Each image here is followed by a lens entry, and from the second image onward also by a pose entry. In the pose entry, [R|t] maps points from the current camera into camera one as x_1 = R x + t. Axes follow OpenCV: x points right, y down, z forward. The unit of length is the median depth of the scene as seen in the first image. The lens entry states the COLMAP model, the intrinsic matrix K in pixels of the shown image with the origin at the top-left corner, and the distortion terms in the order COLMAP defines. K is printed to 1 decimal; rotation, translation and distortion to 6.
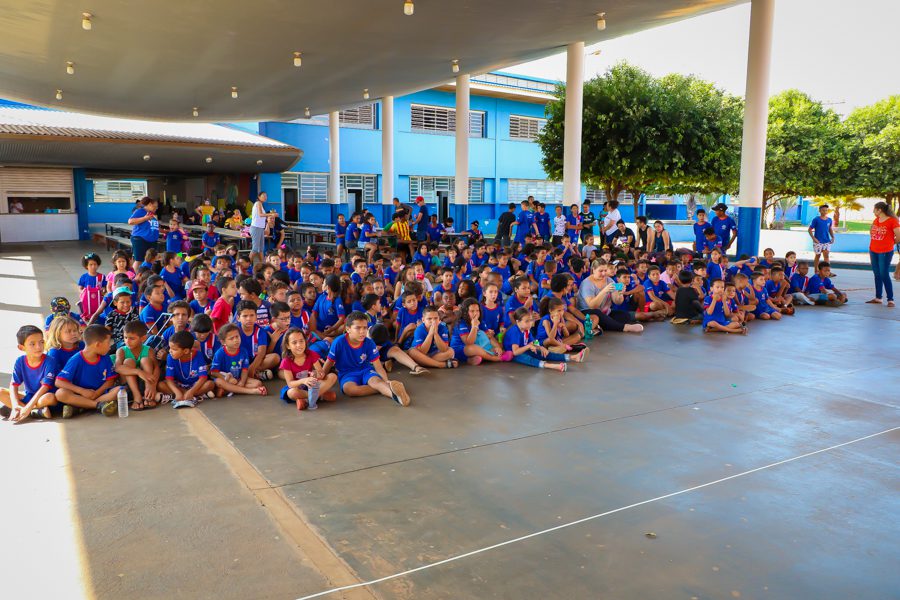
lens RADIAL K [[705.7, 0, 449.3], [0, 705.7, 301.0], [0, 0, 1]] dist [-0.020653, 0.008120]
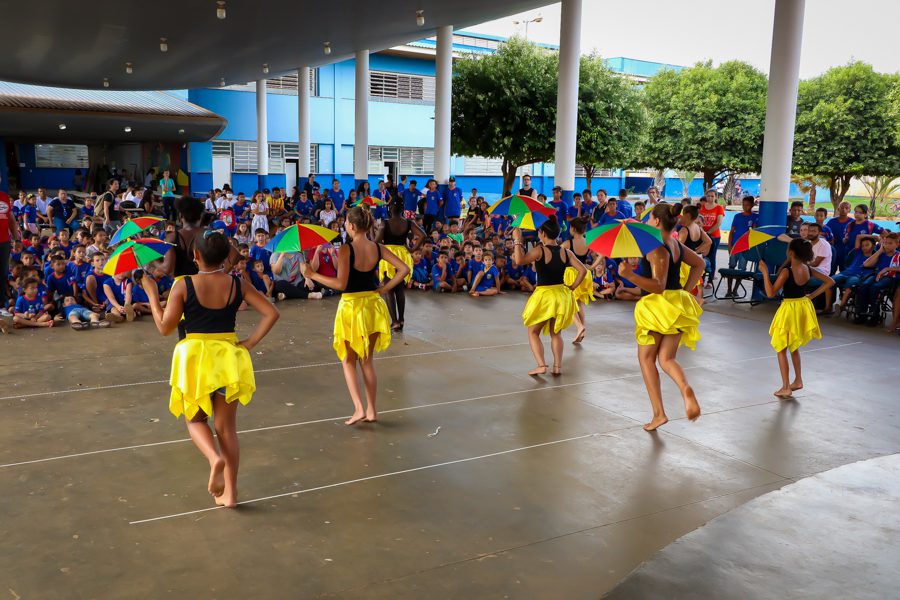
lens RADIAL K [[799.5, 0, 447.6], [0, 799.5, 301.1], [0, 0, 1]] dist [-0.017488, -0.007046]
pose [[0.999574, 0.018617, -0.022479, 0.134206], [-0.018022, 0.999489, 0.026382, 0.003755], [0.022959, -0.025965, 0.999399, -0.112785]]
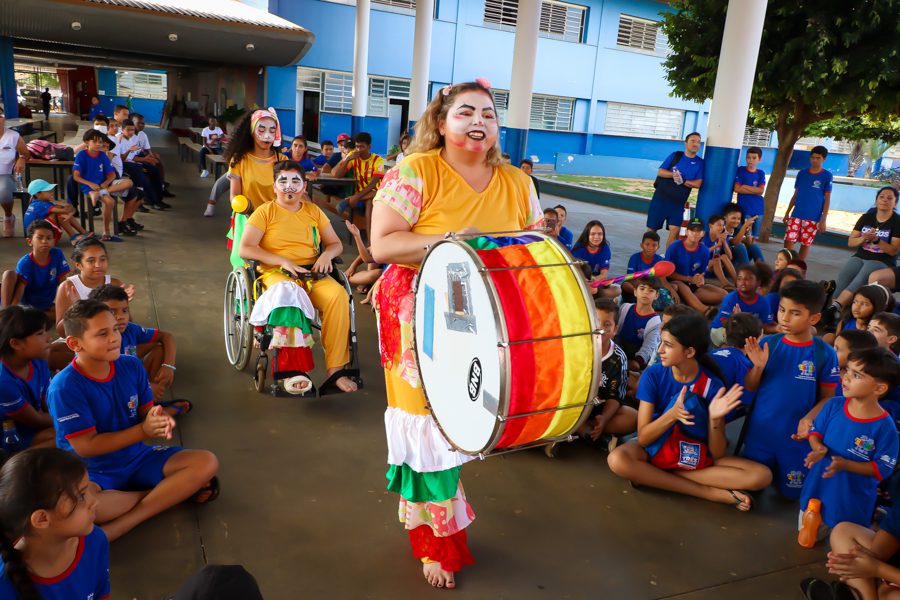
lens RADIAL K [[705.7, 0, 447.4], [0, 705.7, 300.2], [0, 0, 1]] dist [-0.020653, 0.008120]
pose [[0.987586, 0.104840, -0.116974, 0.034635], [-0.092225, 0.989809, 0.108504, -0.041788], [0.127157, -0.096369, 0.987190, 0.314735]]
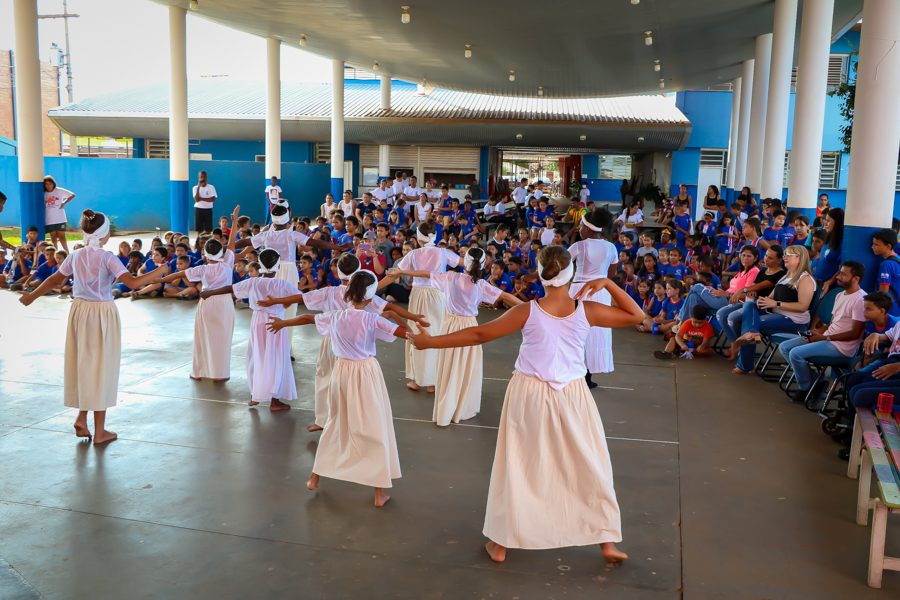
lens RADIAL K [[918.1, 0, 451.3], [0, 918.1, 298.1], [0, 0, 1]] dist [-0.010583, 0.000000]
pose [[0.697281, 0.114863, -0.707535, 0.424279], [-0.122296, 0.991668, 0.040466, -0.013833], [0.706288, 0.058313, 0.705519, 0.013286]]
